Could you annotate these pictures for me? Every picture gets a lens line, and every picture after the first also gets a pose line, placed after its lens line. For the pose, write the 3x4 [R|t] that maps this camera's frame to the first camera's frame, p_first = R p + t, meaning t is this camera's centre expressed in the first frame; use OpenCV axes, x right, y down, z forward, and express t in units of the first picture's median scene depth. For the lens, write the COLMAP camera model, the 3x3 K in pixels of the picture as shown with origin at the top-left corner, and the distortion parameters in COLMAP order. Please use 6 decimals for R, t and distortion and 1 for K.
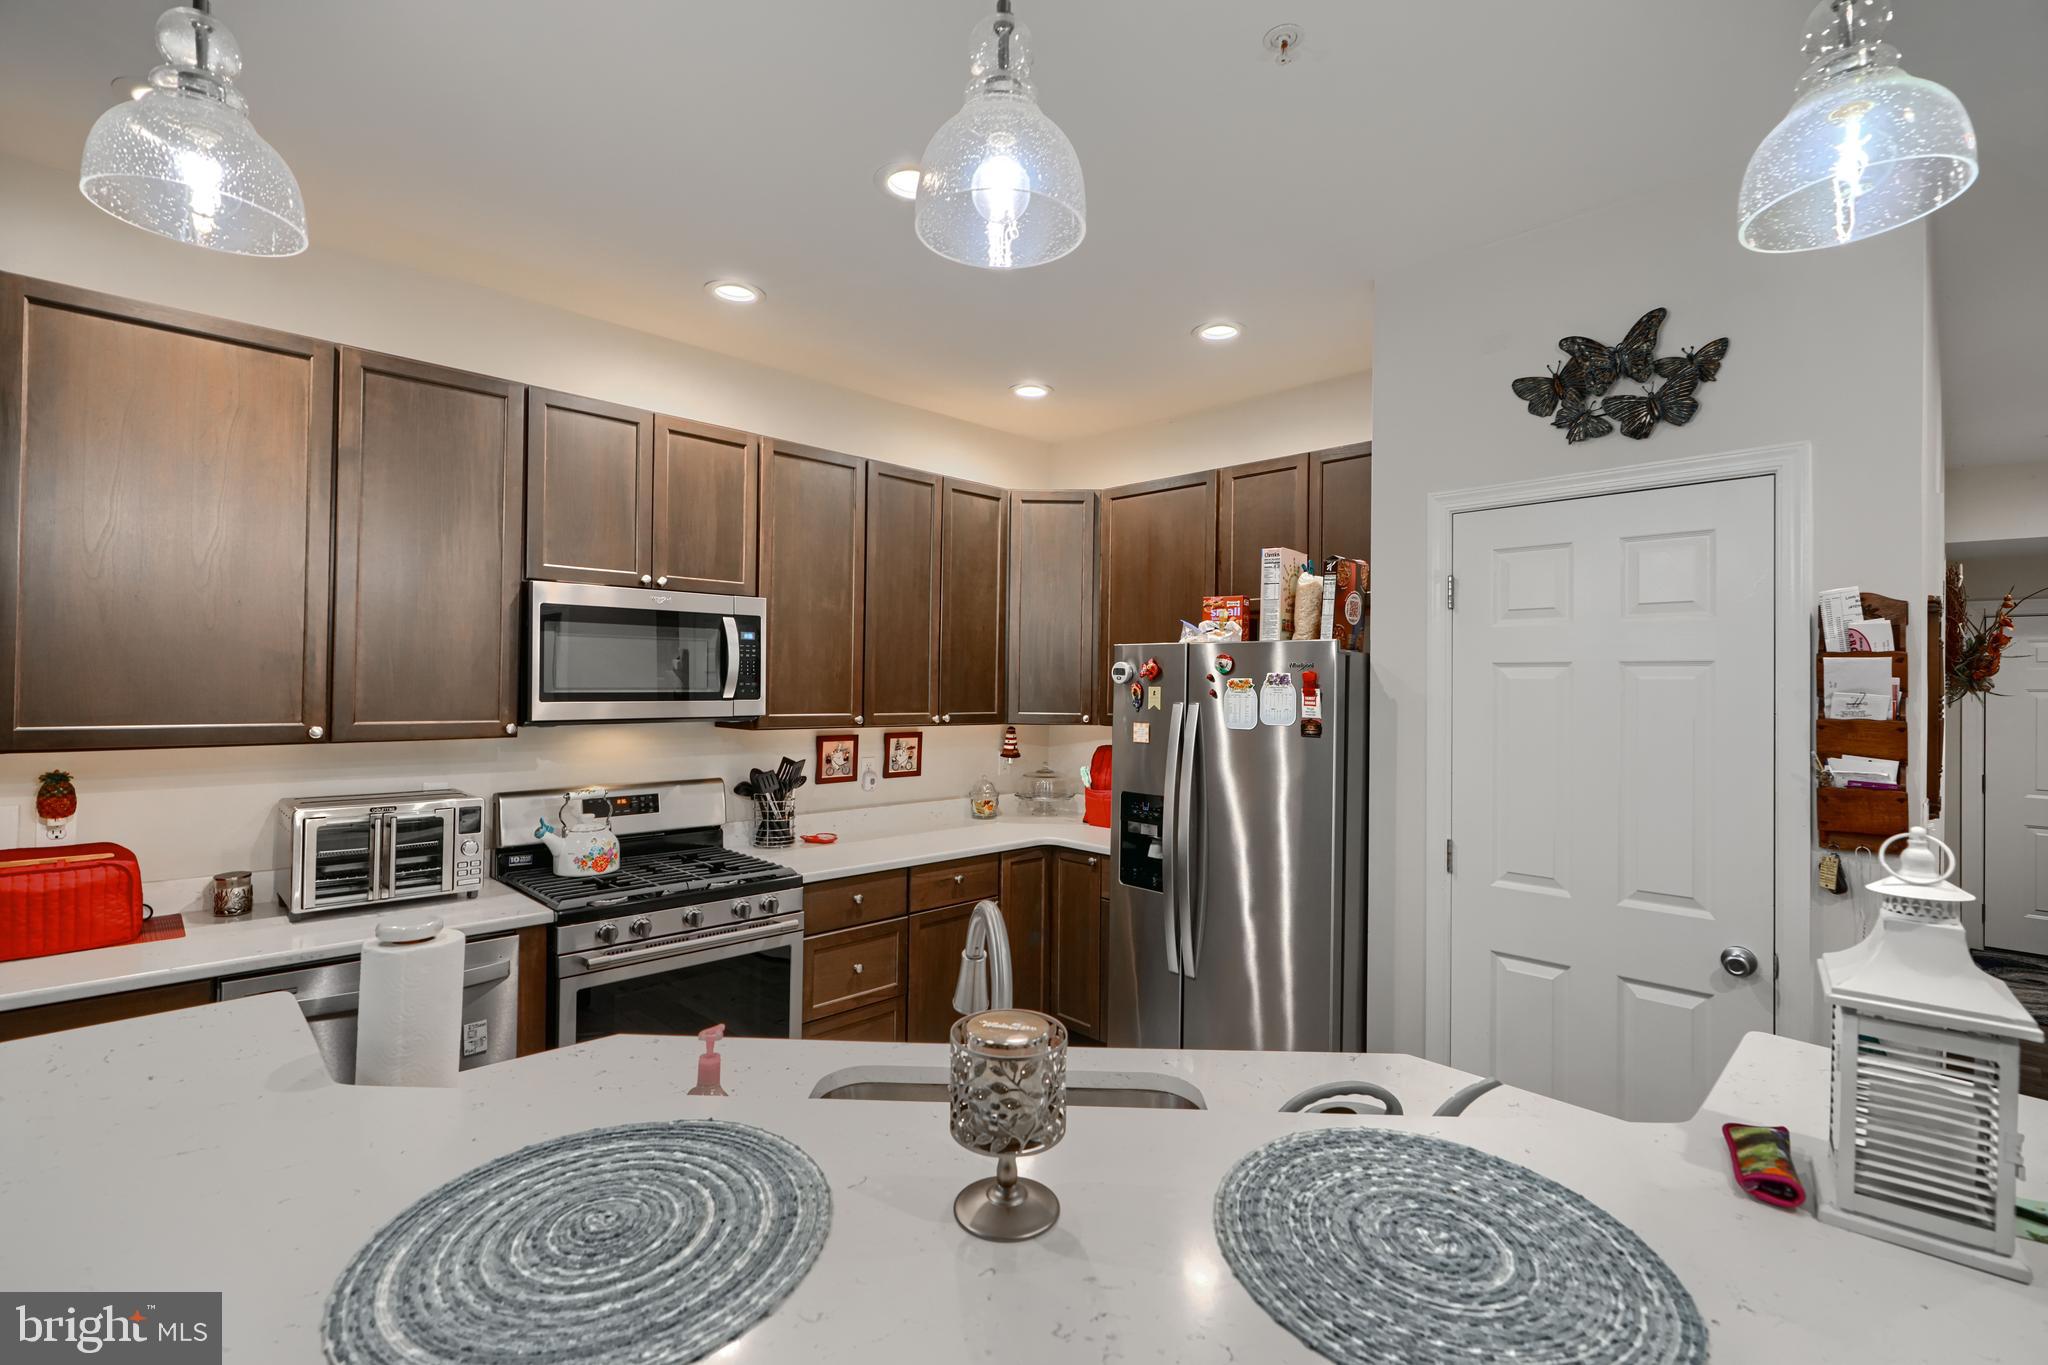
lens RADIAL K [[910.7, 0, 1024.3], [0, 910.7, 675.9], [0, 0, 1]] dist [0.002232, 0.000448]
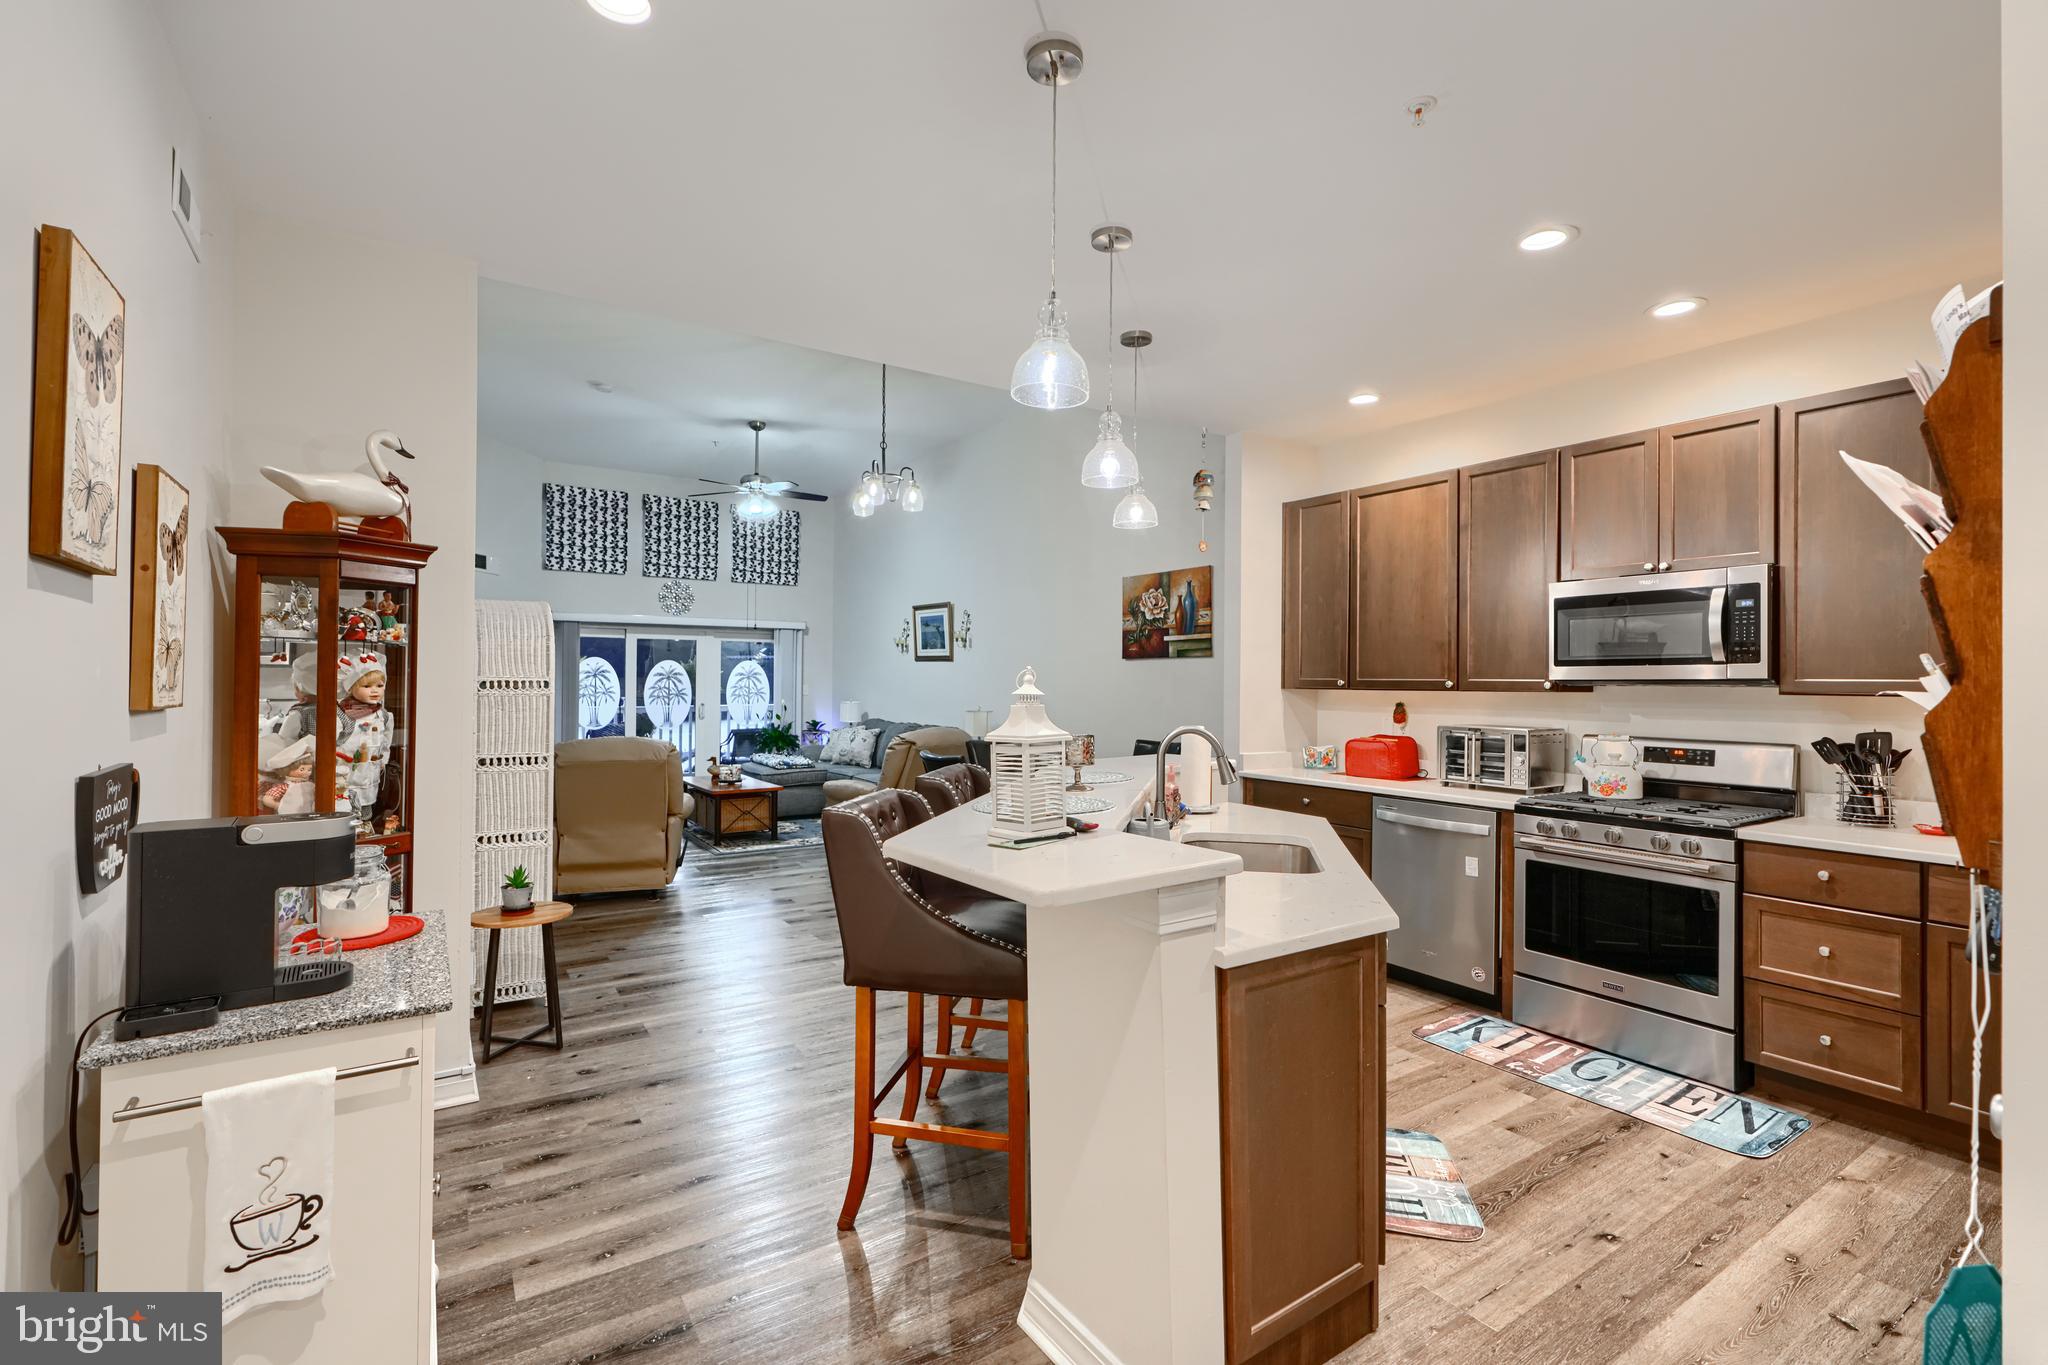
lens RADIAL K [[914.4, 0, 1024.9], [0, 914.4, 675.6], [0, 0, 1]] dist [0.002469, 0.000265]
pose [[-0.190303, -0.023648, -0.981440, 0.950715], [-0.005416, 0.999720, -0.023038, 0.073389], [0.981710, 0.000931, -0.190378, 0.411827]]
